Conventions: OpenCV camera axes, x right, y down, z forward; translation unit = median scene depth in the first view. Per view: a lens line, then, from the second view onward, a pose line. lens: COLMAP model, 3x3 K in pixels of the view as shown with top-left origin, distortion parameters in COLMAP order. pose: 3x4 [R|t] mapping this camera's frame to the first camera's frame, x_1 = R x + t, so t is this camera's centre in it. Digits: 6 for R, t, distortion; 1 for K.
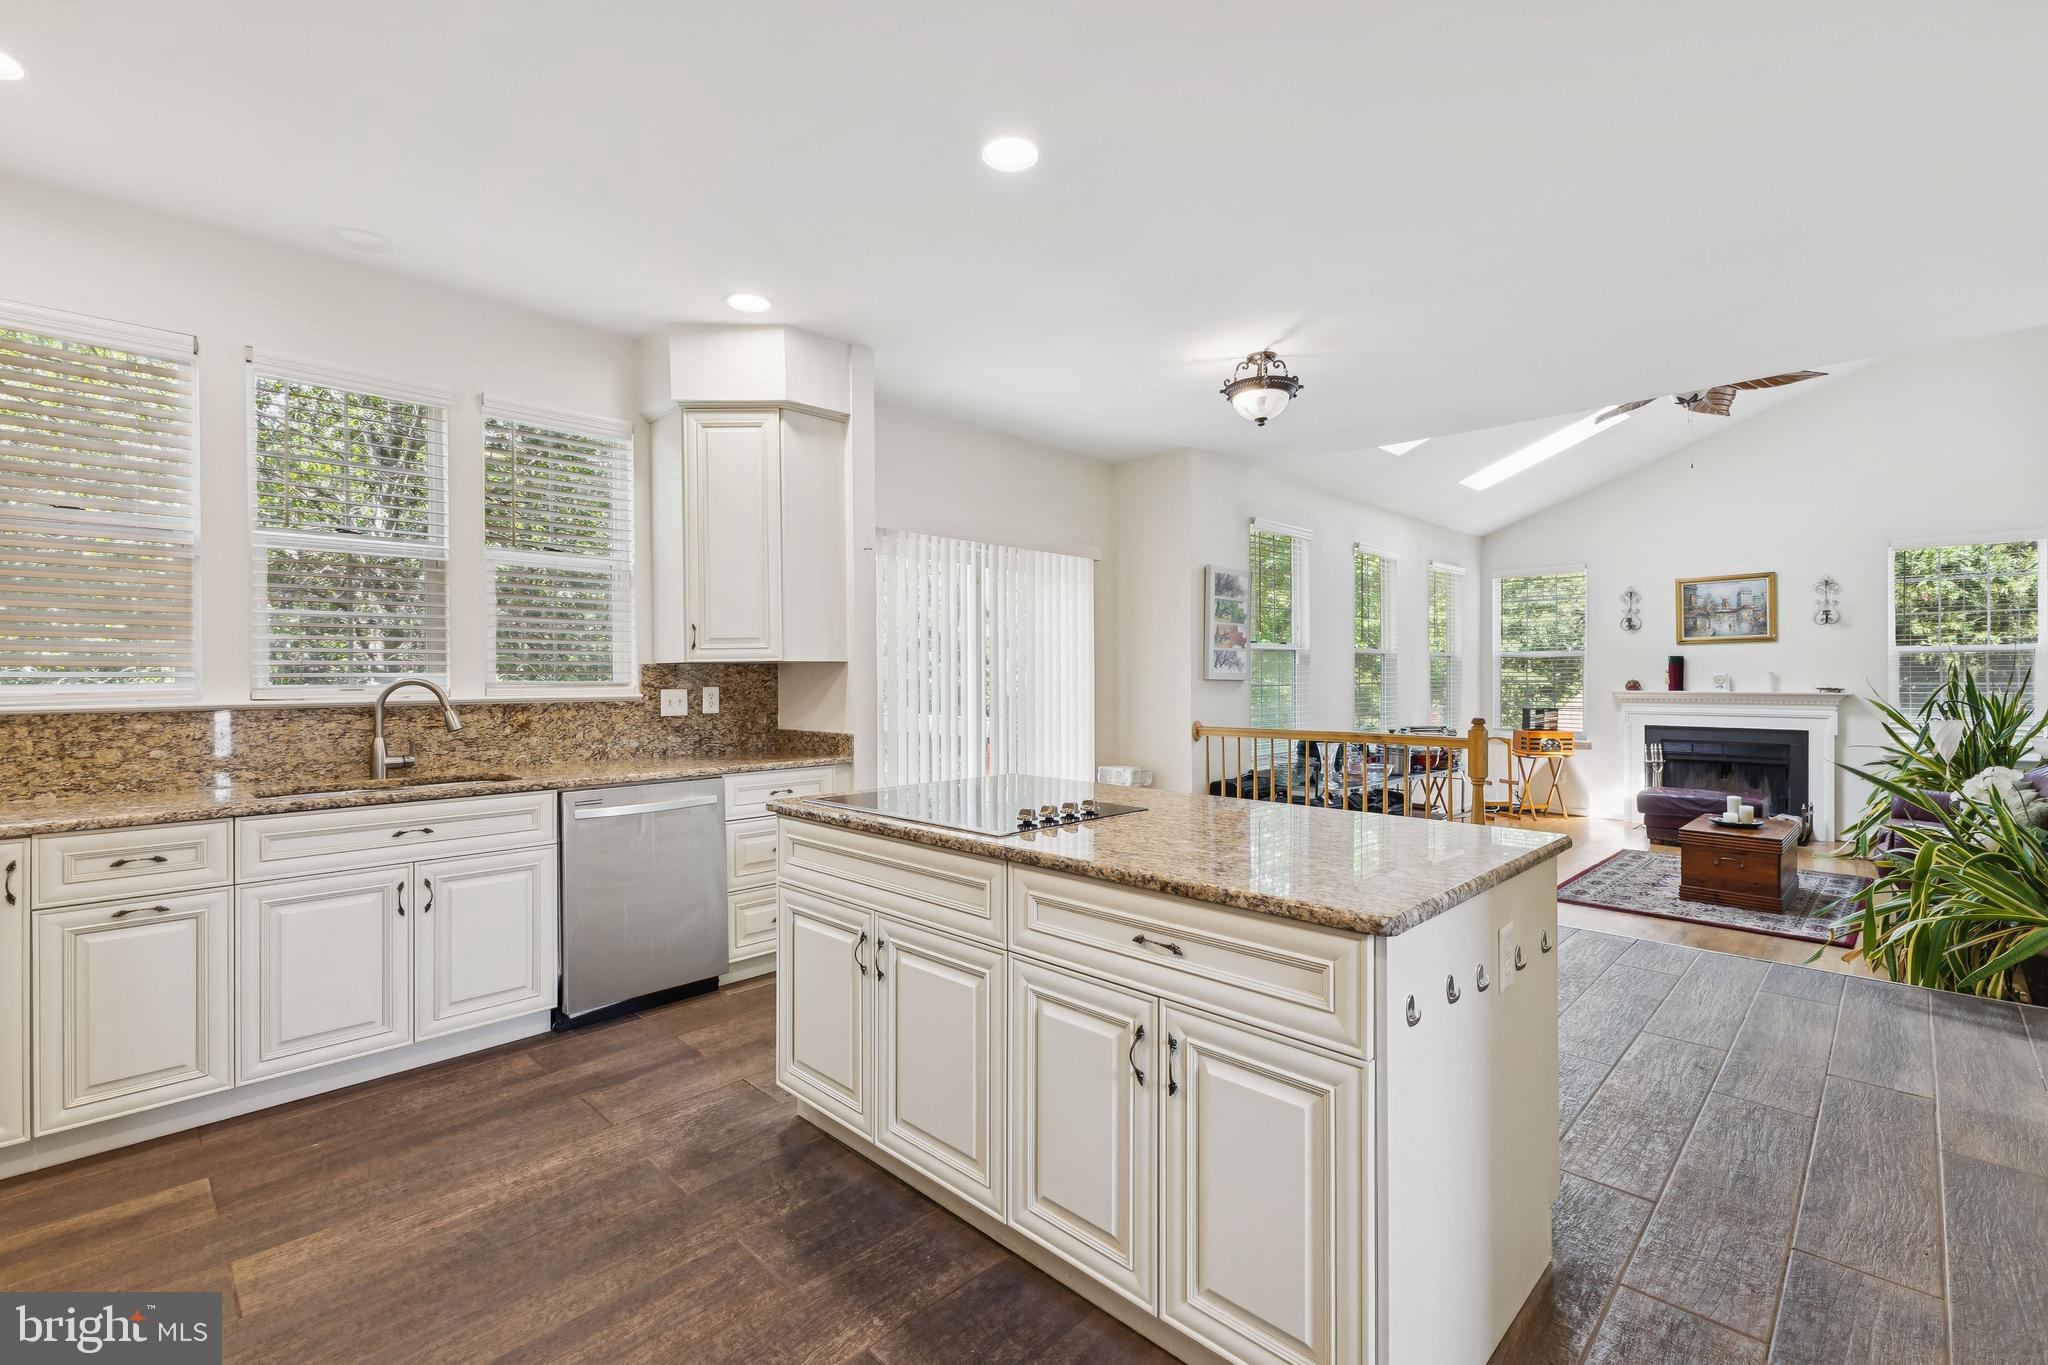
lens RADIAL K [[884.1, 0, 1078.1], [0, 884.1, 680.4], [0, 0, 1]] dist [0.012421, -0.002159]
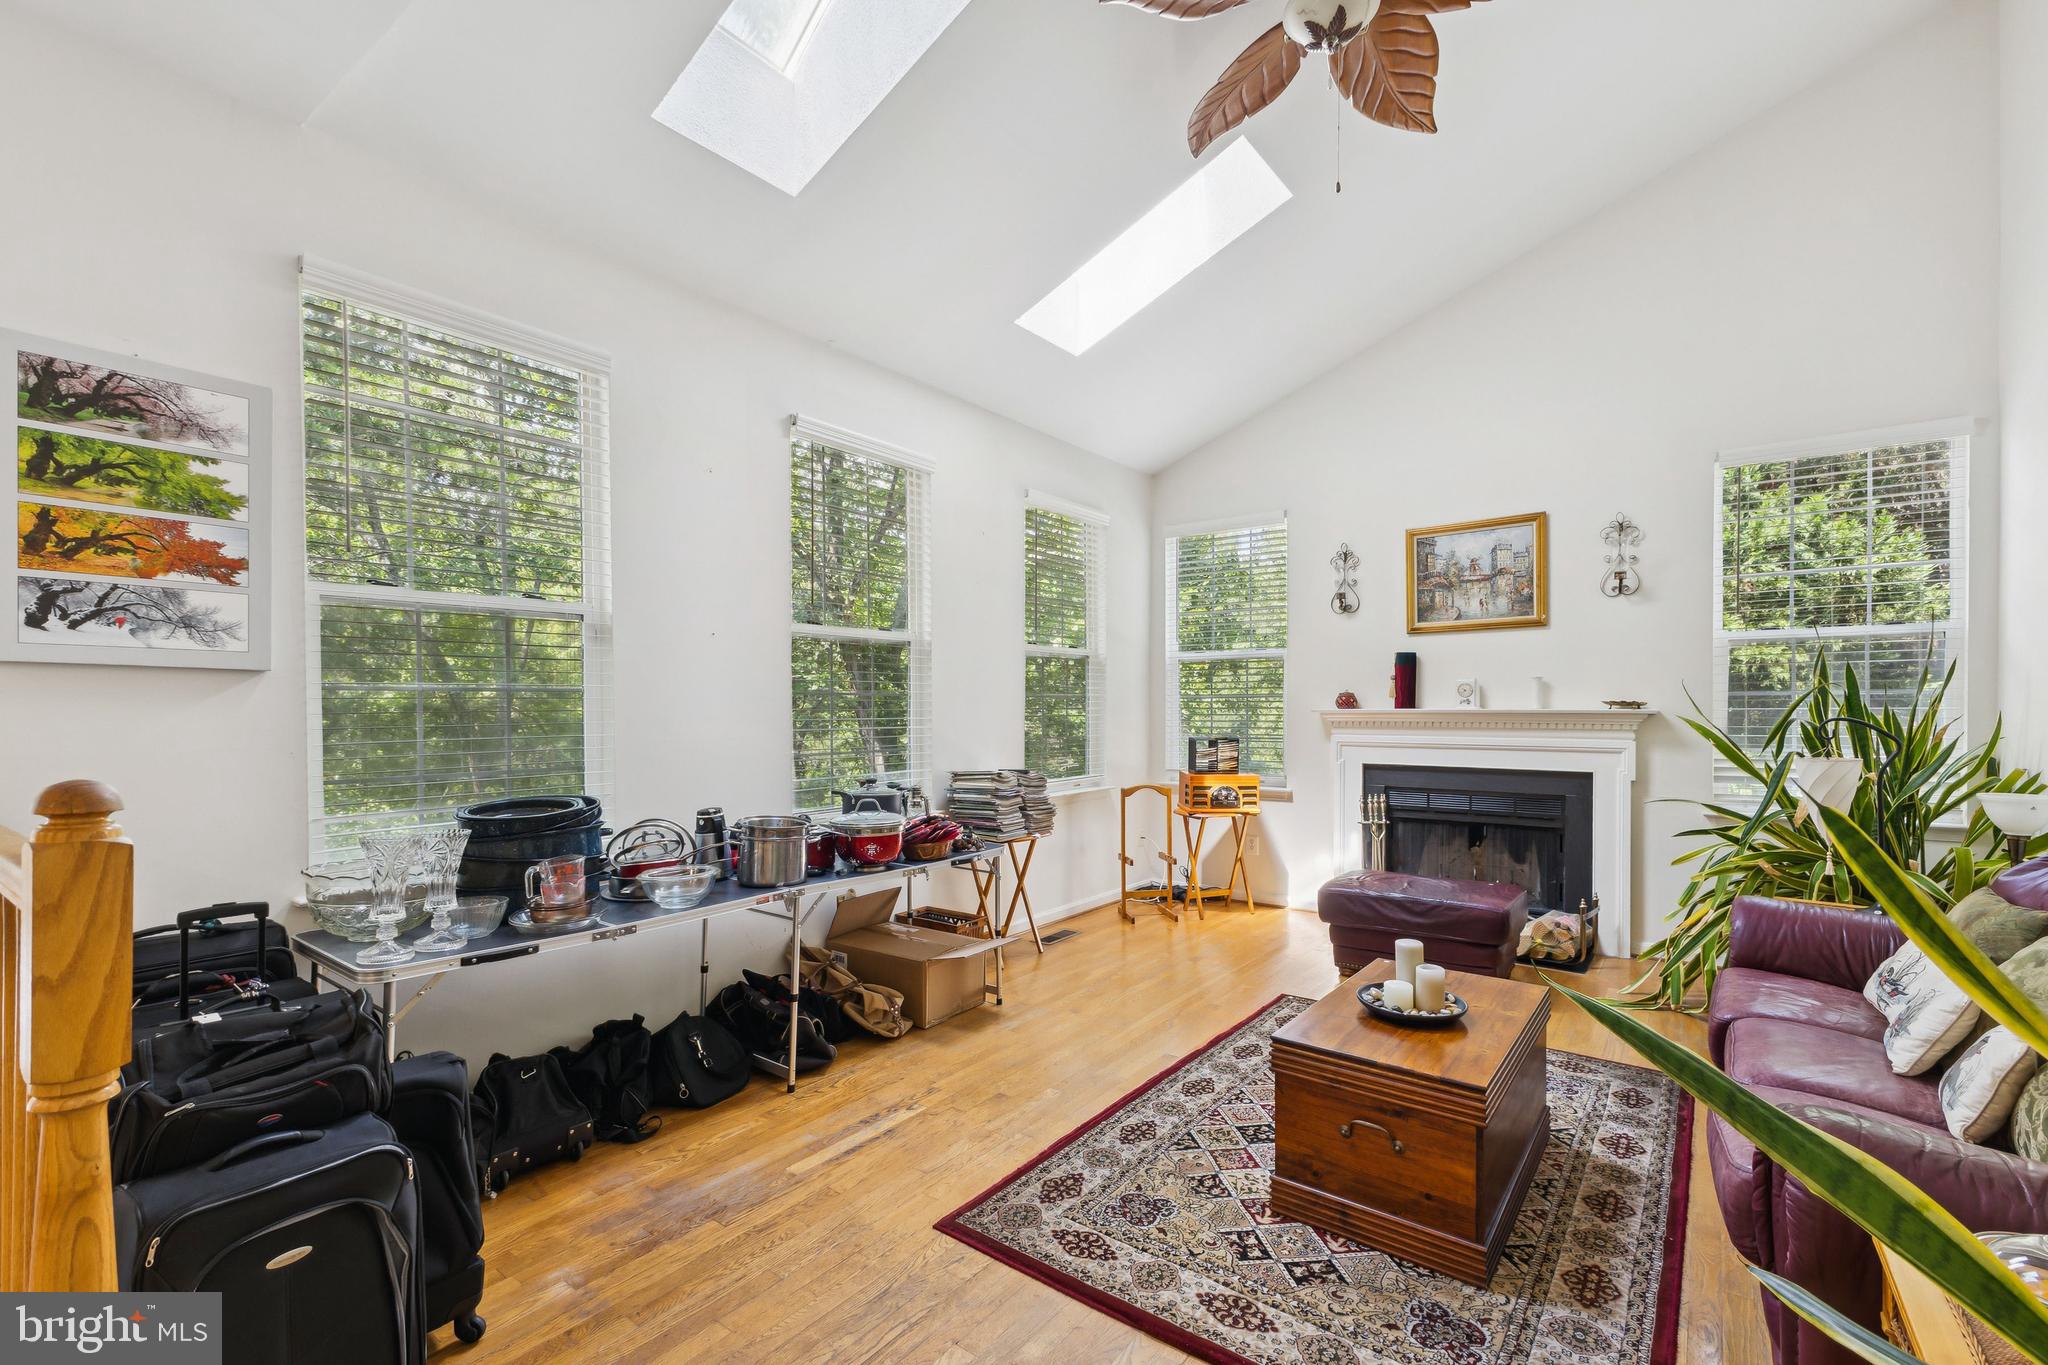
lens RADIAL K [[884.1, 0, 1083.9], [0, 884.1, 718.2], [0, 0, 1]] dist [0.012421, -0.002159]
pose [[0.990249, -0.001775, 0.139297, 0.501148], [0.000714, 0.999970, 0.007668, 0.018418], [-0.139307, -0.007494, 0.990221, 0.574870]]
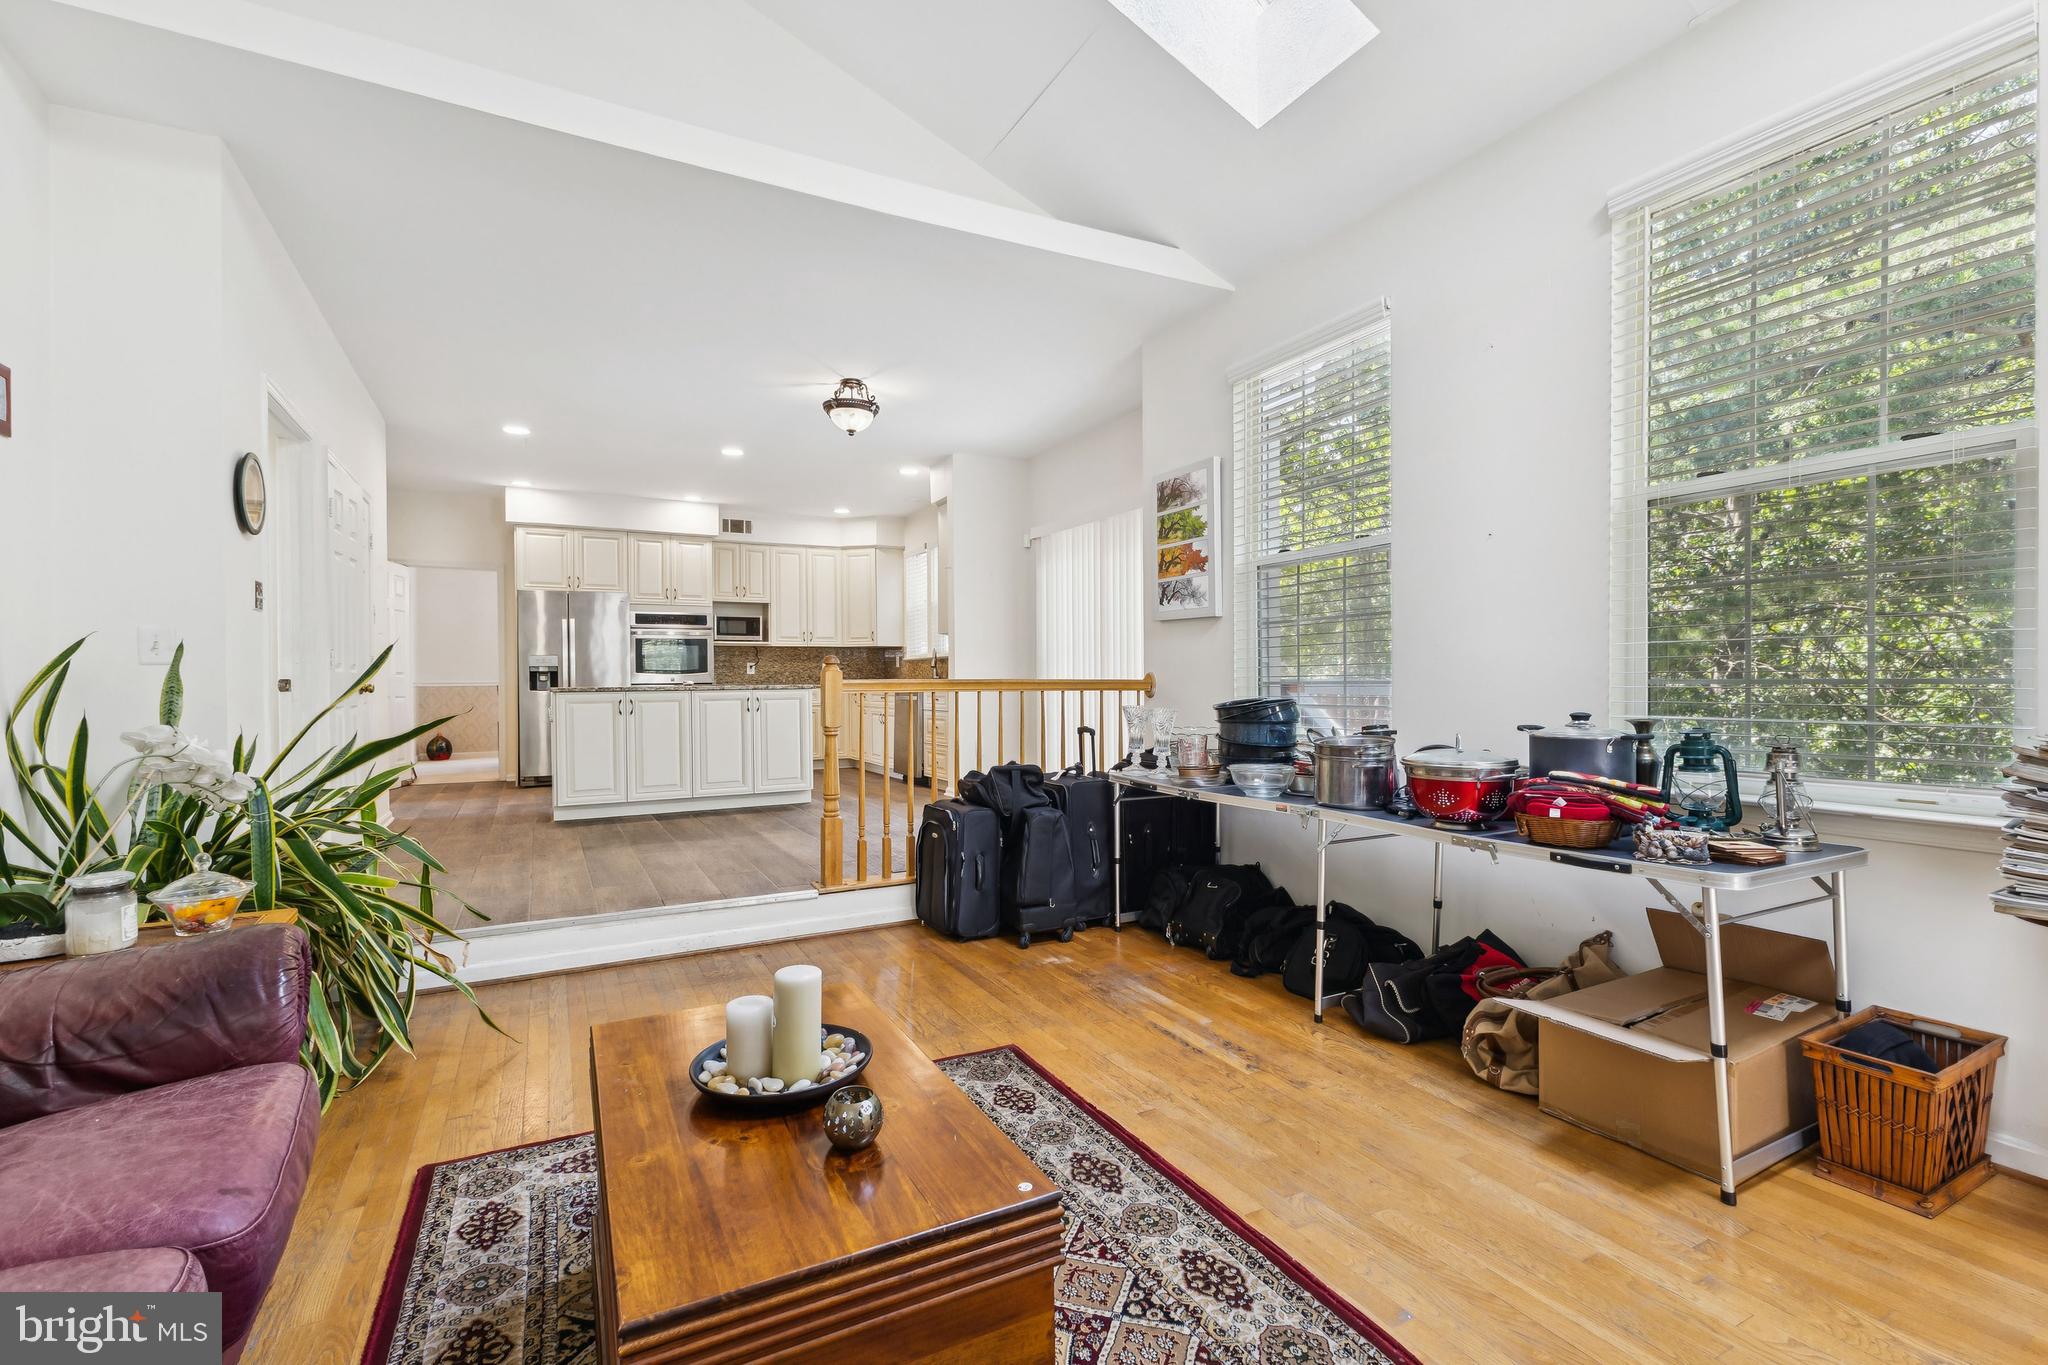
lens RADIAL K [[884.1, 0, 996.2], [0, 884.1, 679.5], [0, 0, 1]] dist [0.012421, -0.002159]
pose [[-0.333387, 0.004776, -0.942778, 0.912775], [0.005738, 0.999979, 0.003037, 0.046849], [0.942773, -0.004397, -0.333408, 1.089054]]
